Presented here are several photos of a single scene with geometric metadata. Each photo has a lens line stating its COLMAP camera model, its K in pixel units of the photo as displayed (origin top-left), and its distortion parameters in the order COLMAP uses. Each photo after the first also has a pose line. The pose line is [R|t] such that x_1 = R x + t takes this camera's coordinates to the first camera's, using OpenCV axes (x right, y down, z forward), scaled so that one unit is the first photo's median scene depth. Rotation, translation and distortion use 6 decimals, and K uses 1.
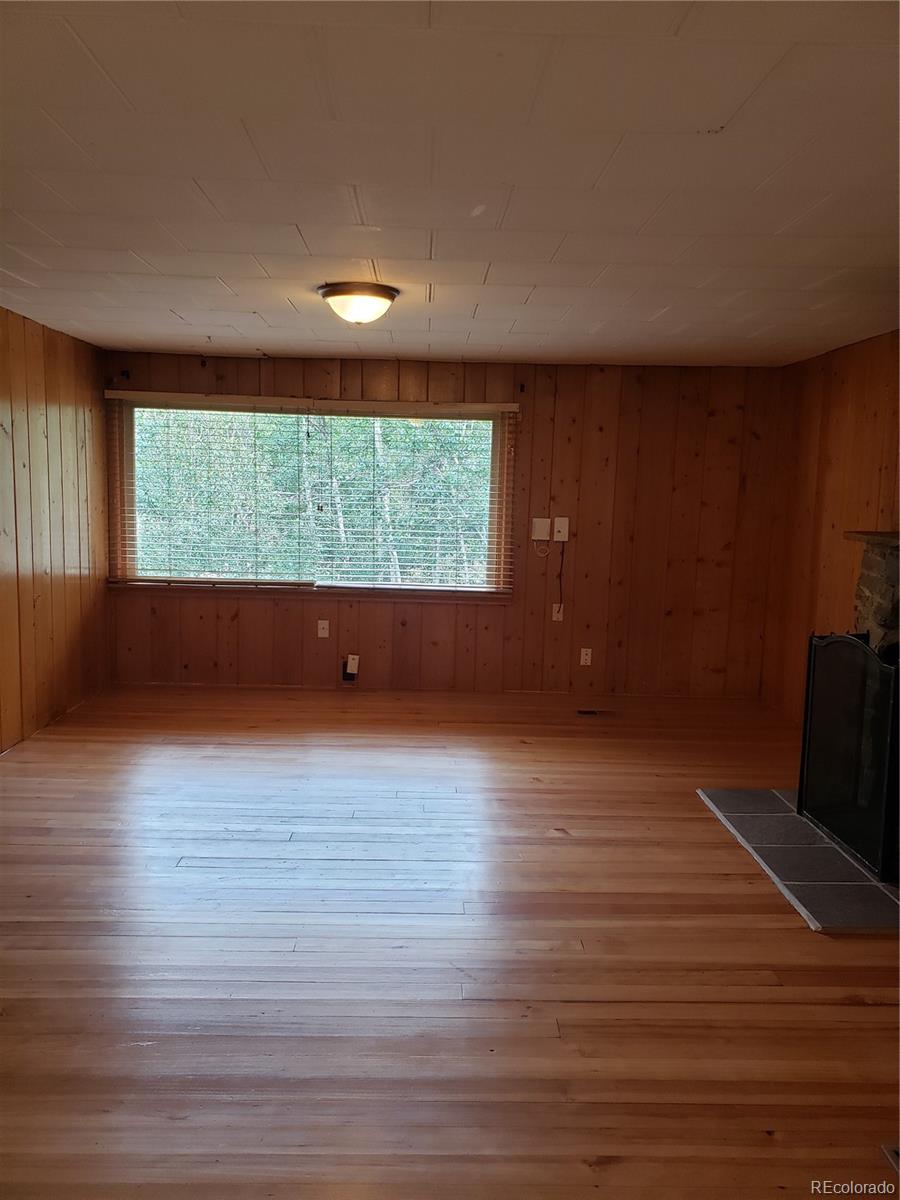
lens RADIAL K [[923.5, 0, 445.2], [0, 923.5, 600.3], [0, 0, 1]] dist [0.005013, 0.005738]
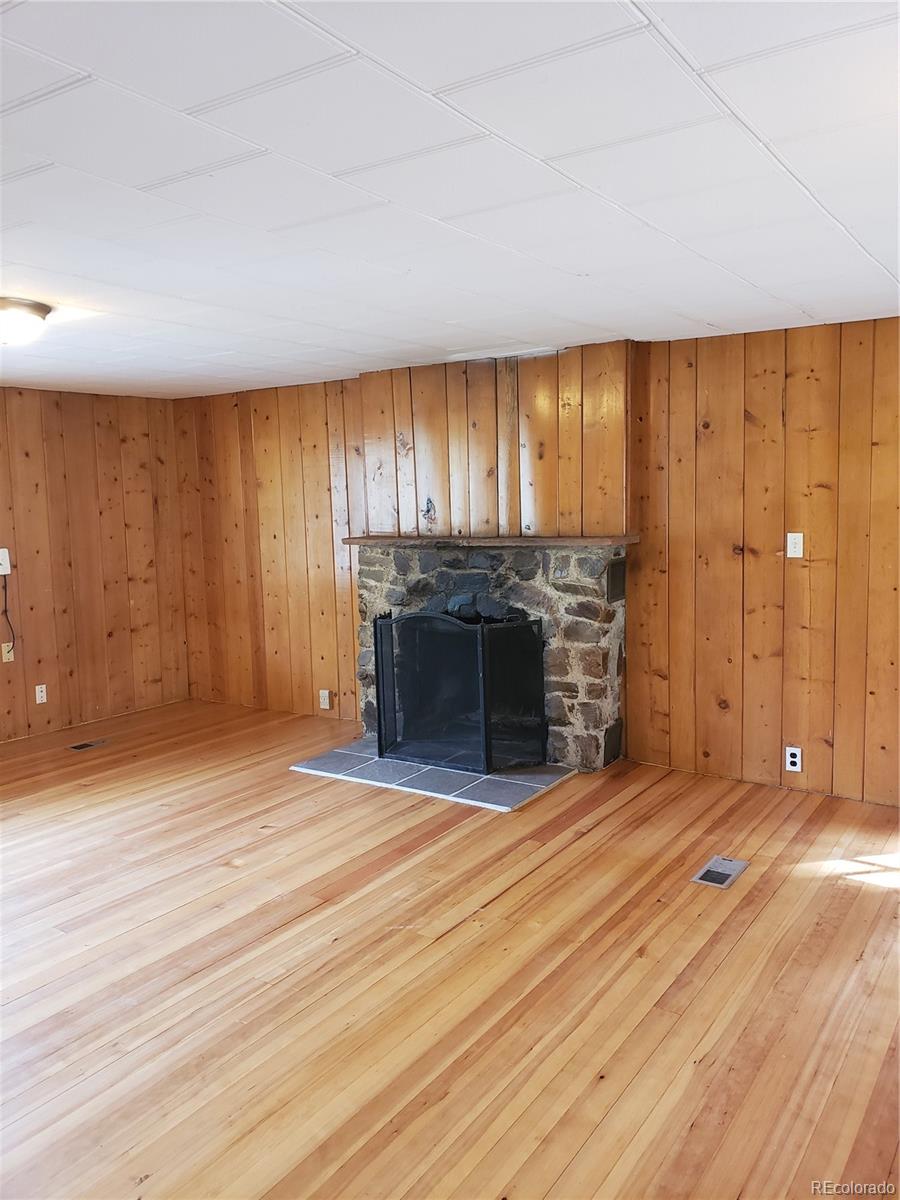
lens RADIAL K [[911.9, 0, 449.0], [0, 911.9, 595.7], [0, 0, 1]] dist [0.059919, -0.056577]
pose [[0.566372, -0.121879, 0.815088, -0.527152], [0.139638, 0.988897, 0.050840, -0.039711], [-0.812234, 0.085023, 0.577103, 0.157317]]
